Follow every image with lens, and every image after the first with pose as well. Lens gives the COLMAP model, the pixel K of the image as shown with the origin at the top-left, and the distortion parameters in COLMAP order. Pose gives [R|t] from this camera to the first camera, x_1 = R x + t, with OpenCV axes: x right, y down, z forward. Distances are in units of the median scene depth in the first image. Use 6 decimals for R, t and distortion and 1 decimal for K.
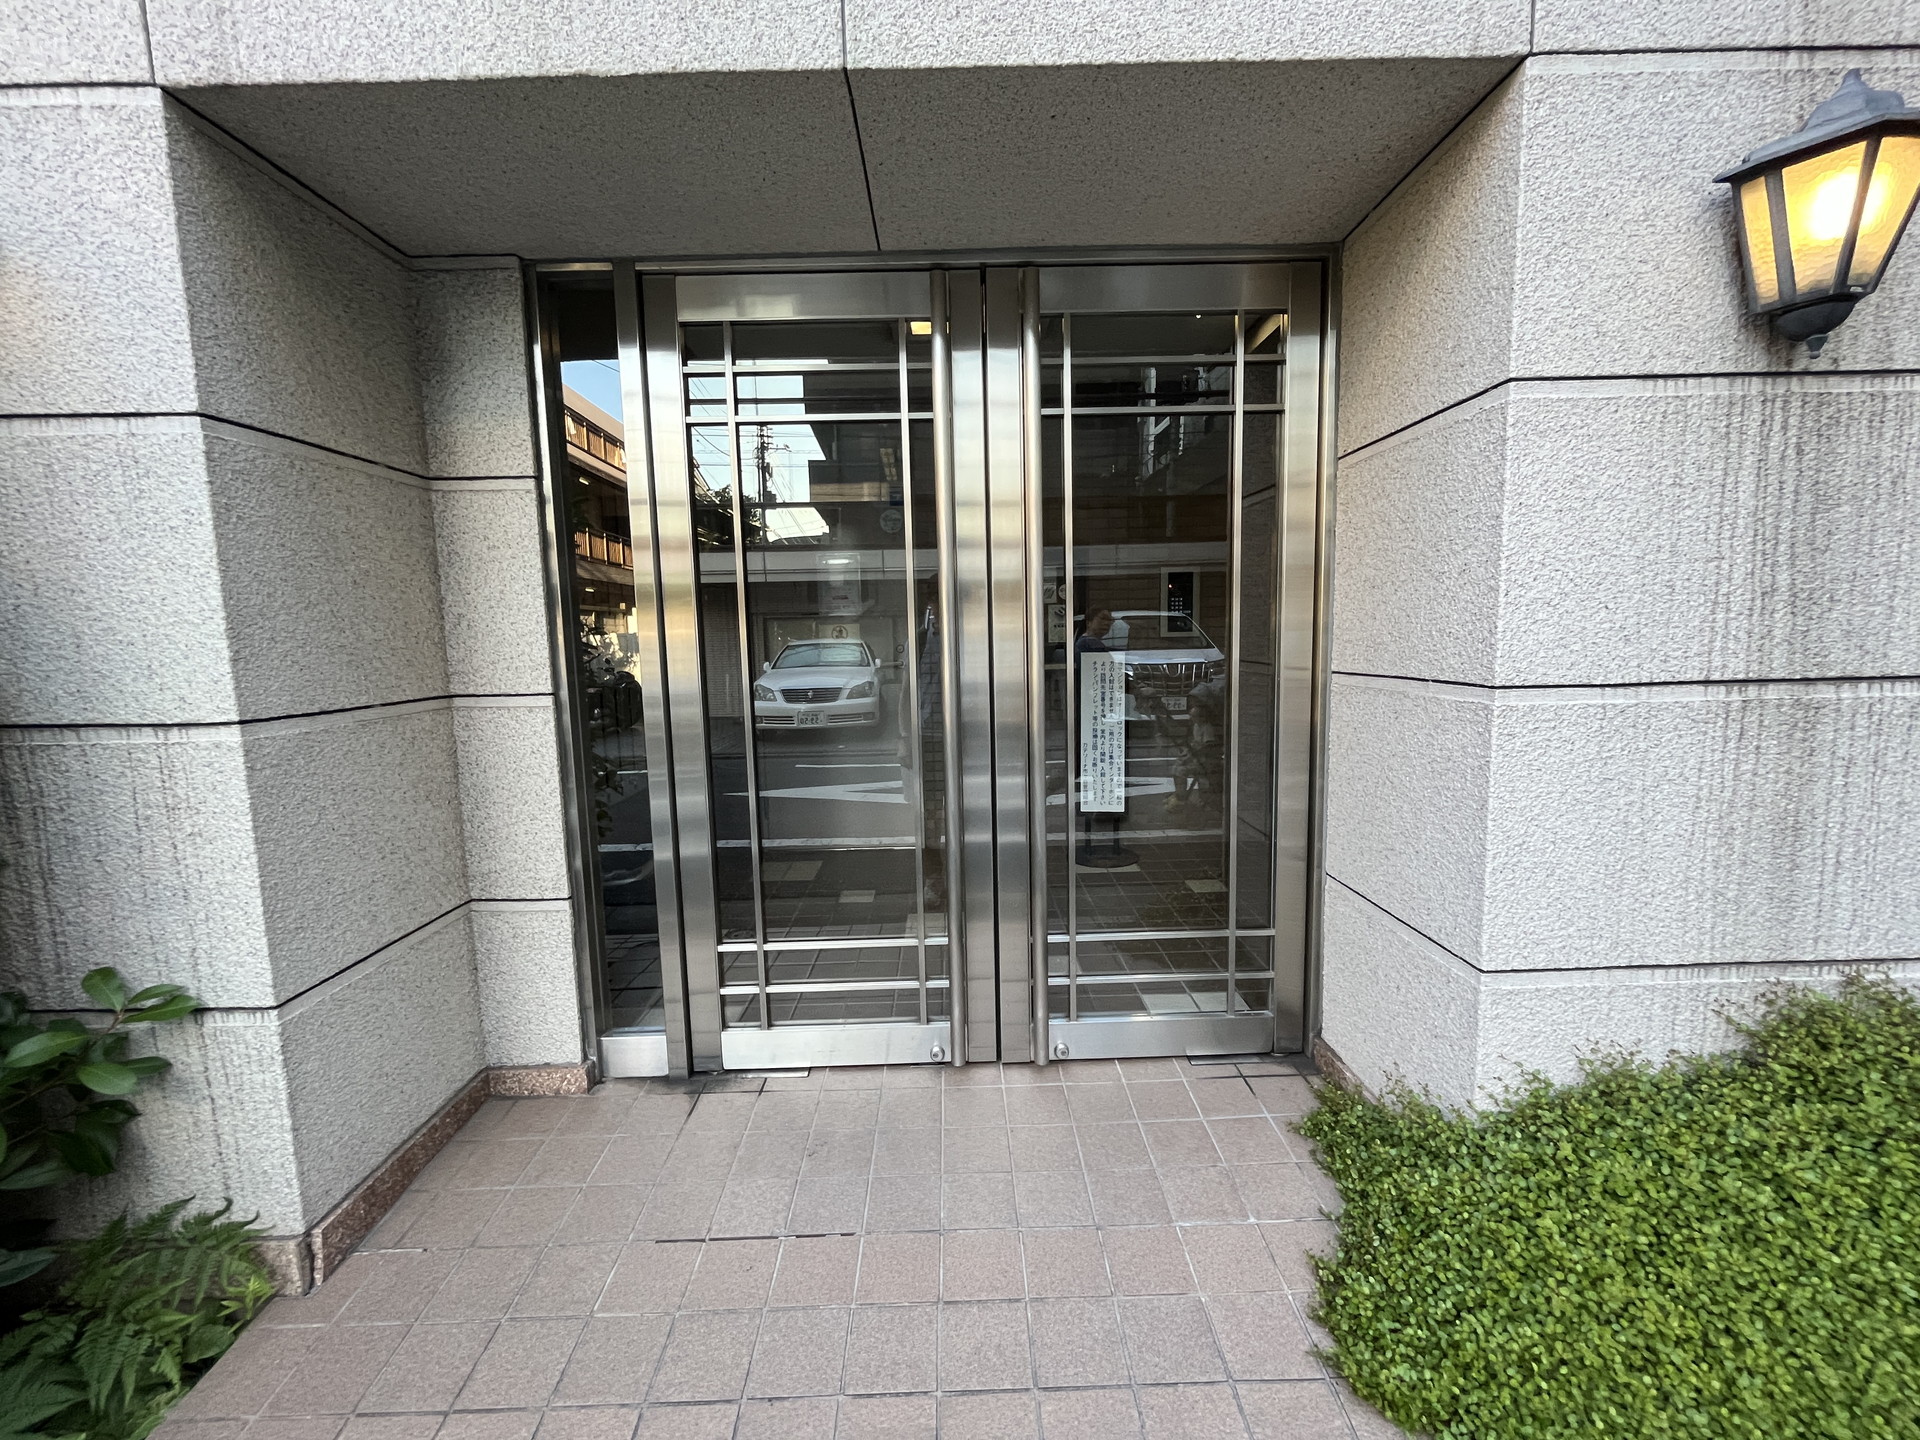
lens RADIAL K [[778.3, 0, 959.1], [0, 778.3, 716.9], [0, 0, 1]] dist [-0.005991, 0.000191]
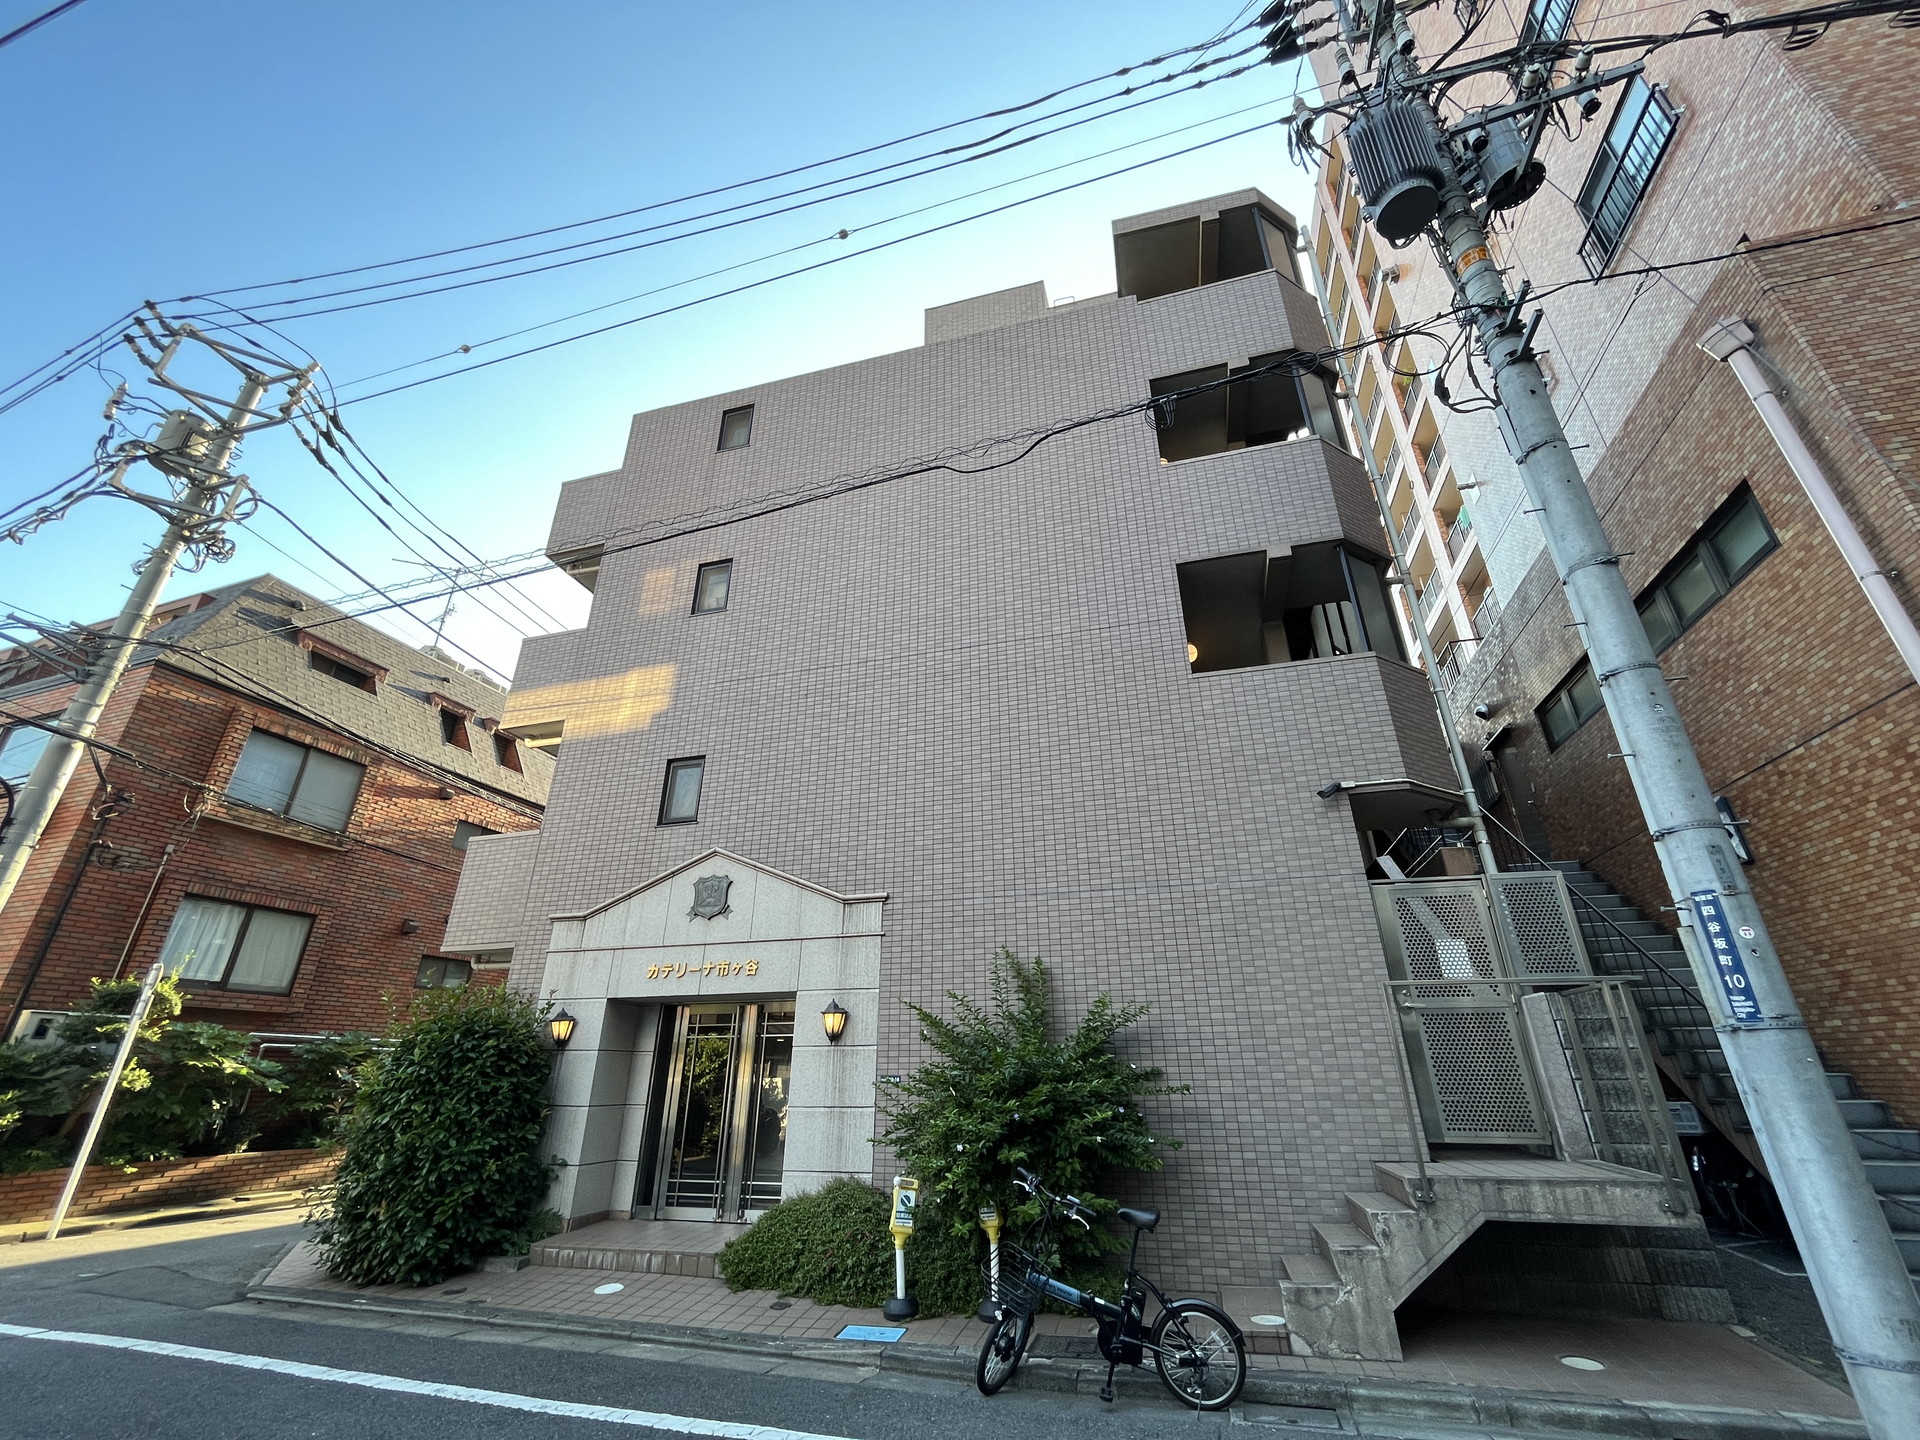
lens RADIAL K [[778.3, 0, 960.1], [0, 778.3, 721.9], [0, 0, 1]] dist [-0.005991, 0.000191]
pose [[0.960630, -0.097521, -0.260152, 3.329278], [-0.048963, 0.862291, -0.504040, 0.302572], [0.273481, 0.496934, 0.823568, -4.199932]]
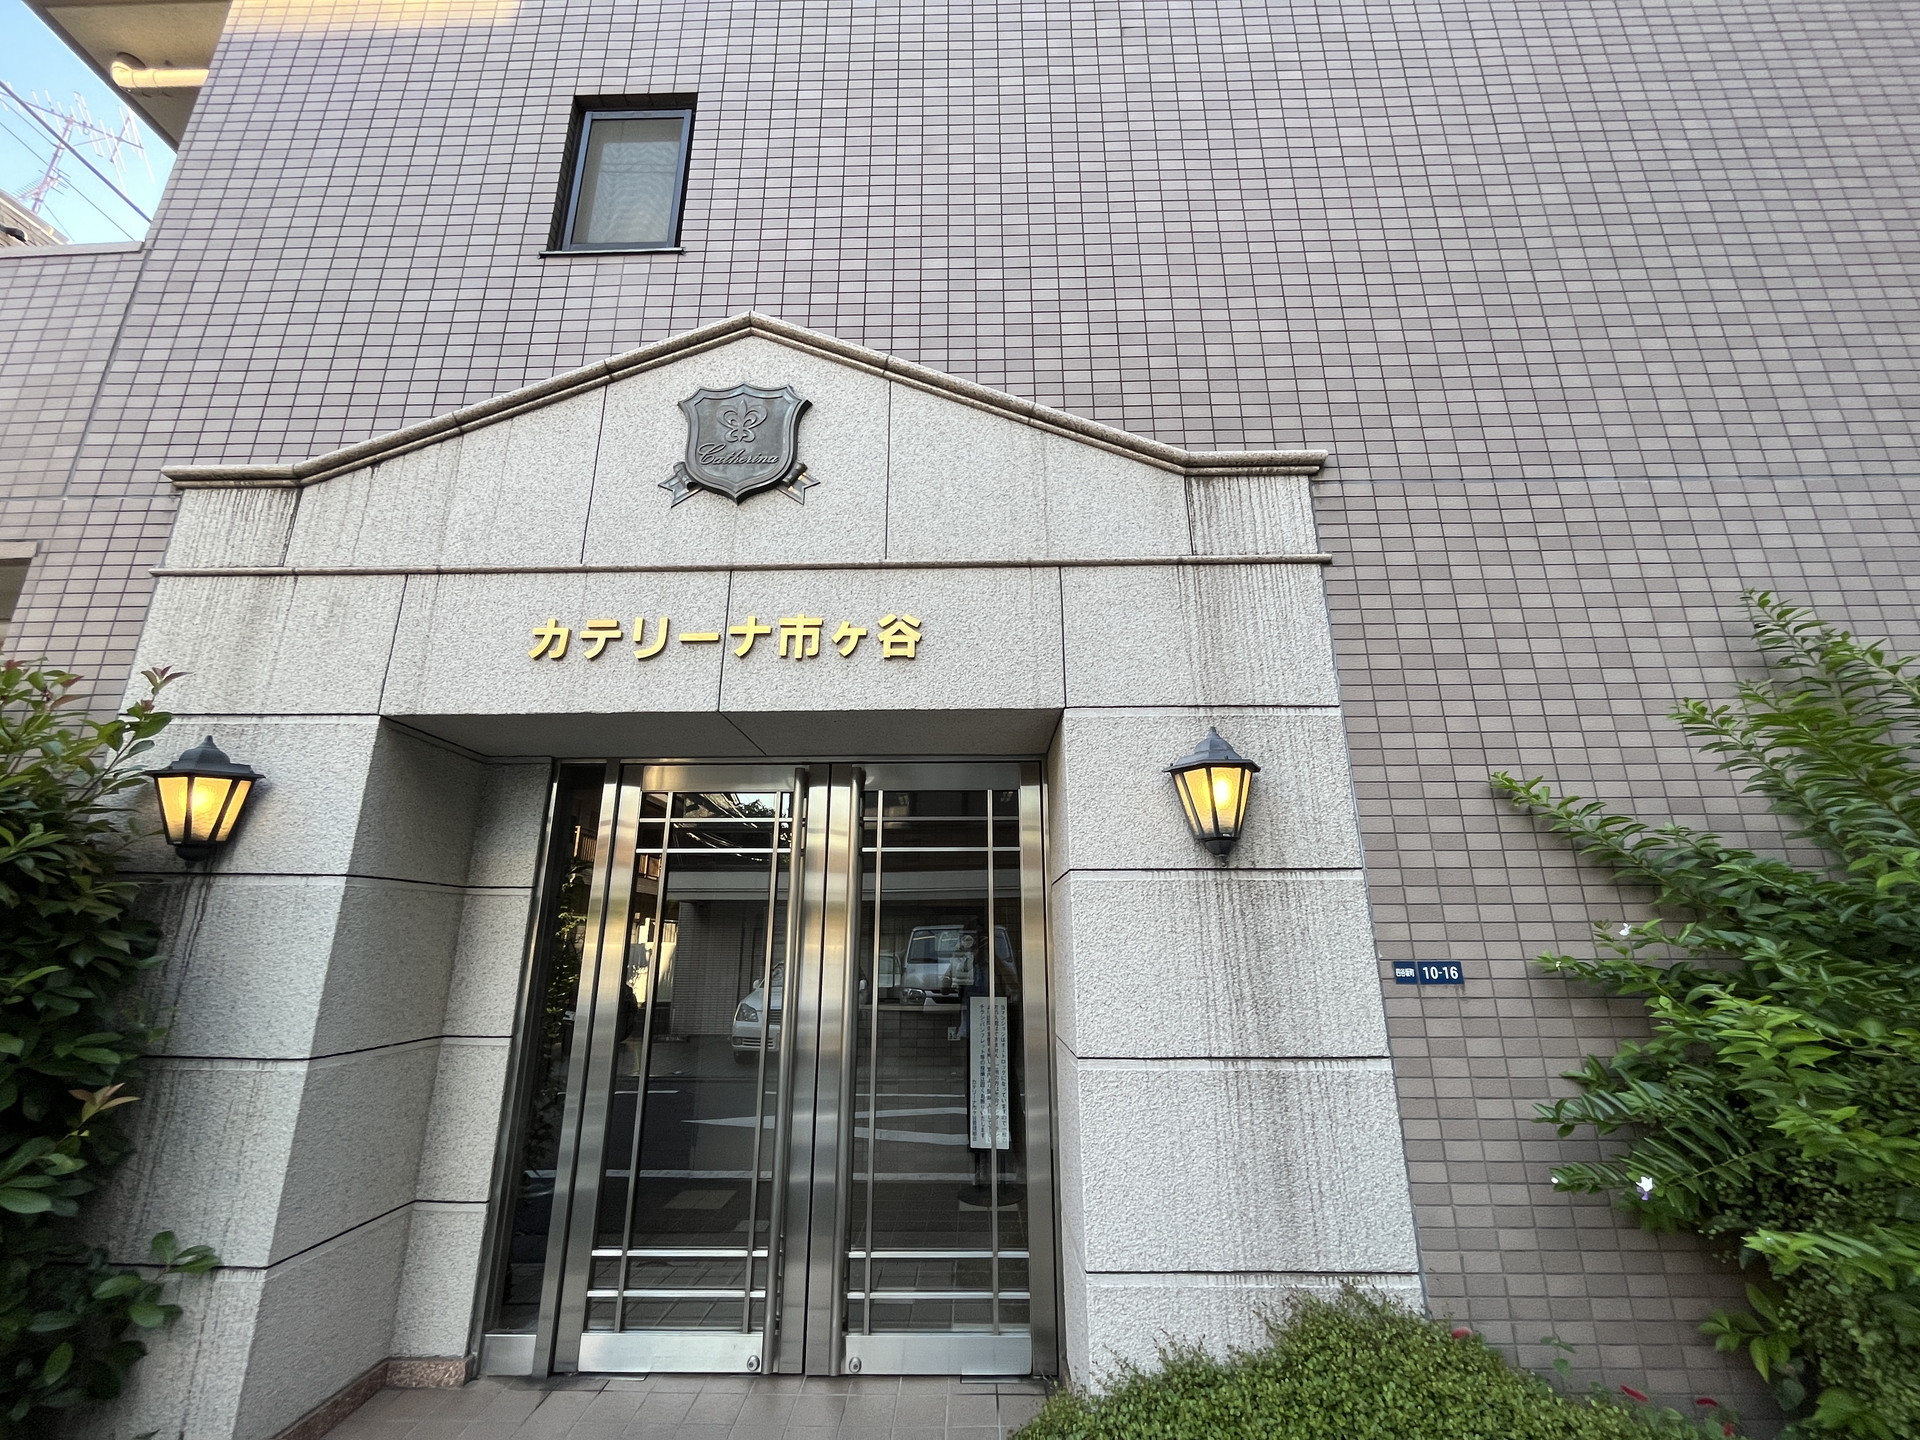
lens RADIAL K [[778.3, 0, 959.2], [0, 778.3, 717.5], [0, 0, 1]] dist [-0.005991, 0.000191]
pose [[0.999303, 0.012412, -0.035219, 0.478353], [-0.024869, 0.924778, -0.379694, -0.070027], [0.027857, 0.380305, 0.924442, -0.726370]]
